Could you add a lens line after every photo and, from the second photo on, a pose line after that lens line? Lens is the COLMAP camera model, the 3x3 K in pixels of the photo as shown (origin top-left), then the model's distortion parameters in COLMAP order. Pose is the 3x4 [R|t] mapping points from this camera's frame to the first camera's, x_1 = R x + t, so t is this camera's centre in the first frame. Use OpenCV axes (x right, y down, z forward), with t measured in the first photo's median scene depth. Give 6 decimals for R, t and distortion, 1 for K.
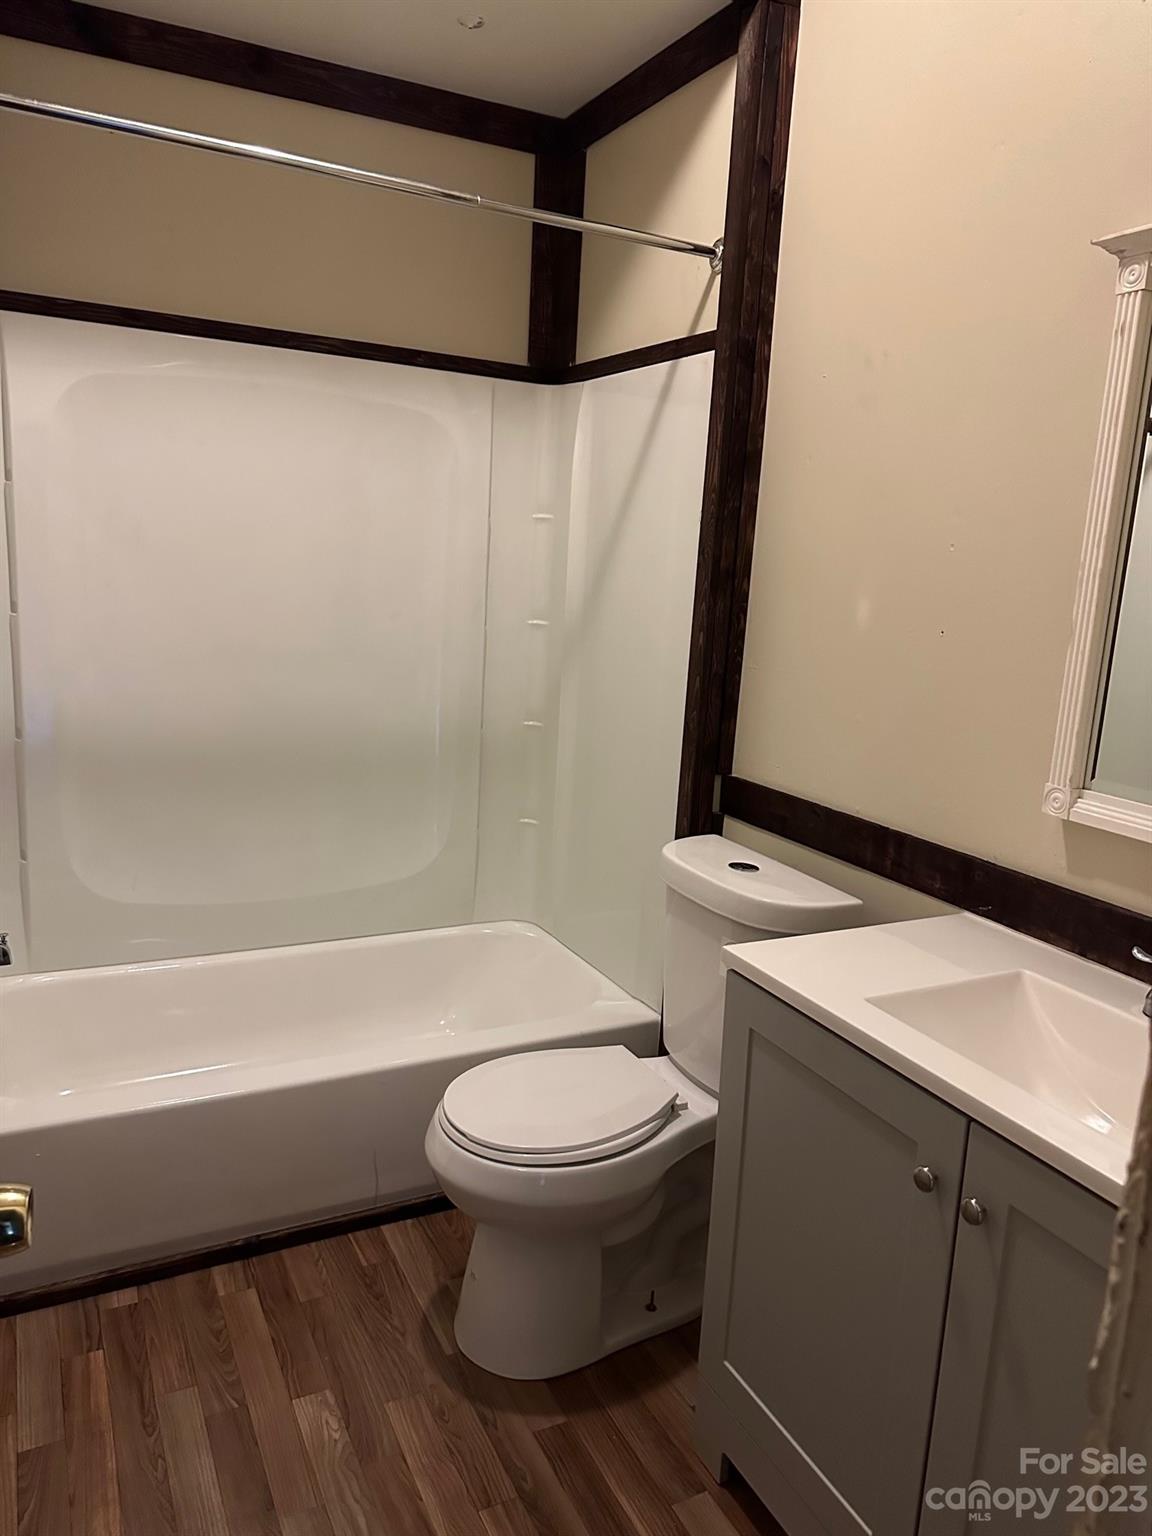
lens RADIAL K [[1093.5, 0, 578.1], [0, 1093.5, 797.8], [0, 0, 1]] dist [0.058597, -0.079816]
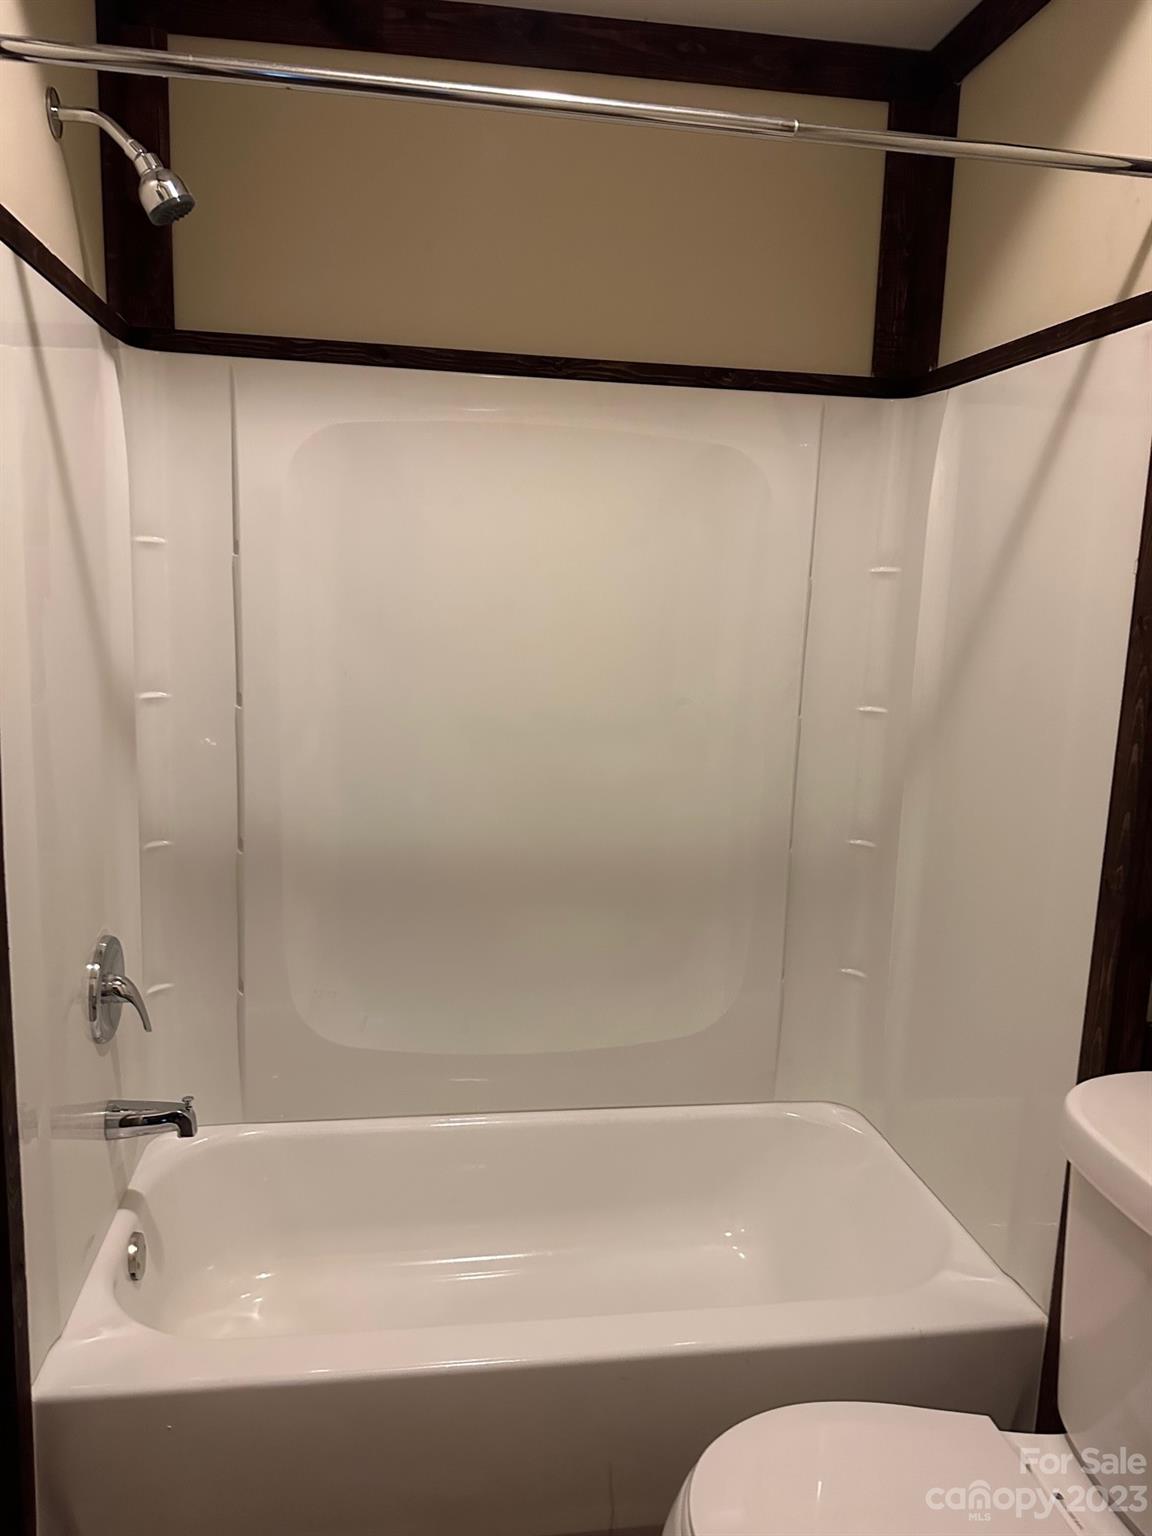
lens RADIAL K [[1093.5, 0, 576.3], [0, 1093.5, 771.9], [0, 0, 1]] dist [0.058597, -0.079816]
pose [[0.952594, 0.025645, -0.303162, -0.002014], [-0.044796, 0.997404, -0.056384, -0.086803], [0.300929, 0.067292, 0.951270, 0.295661]]
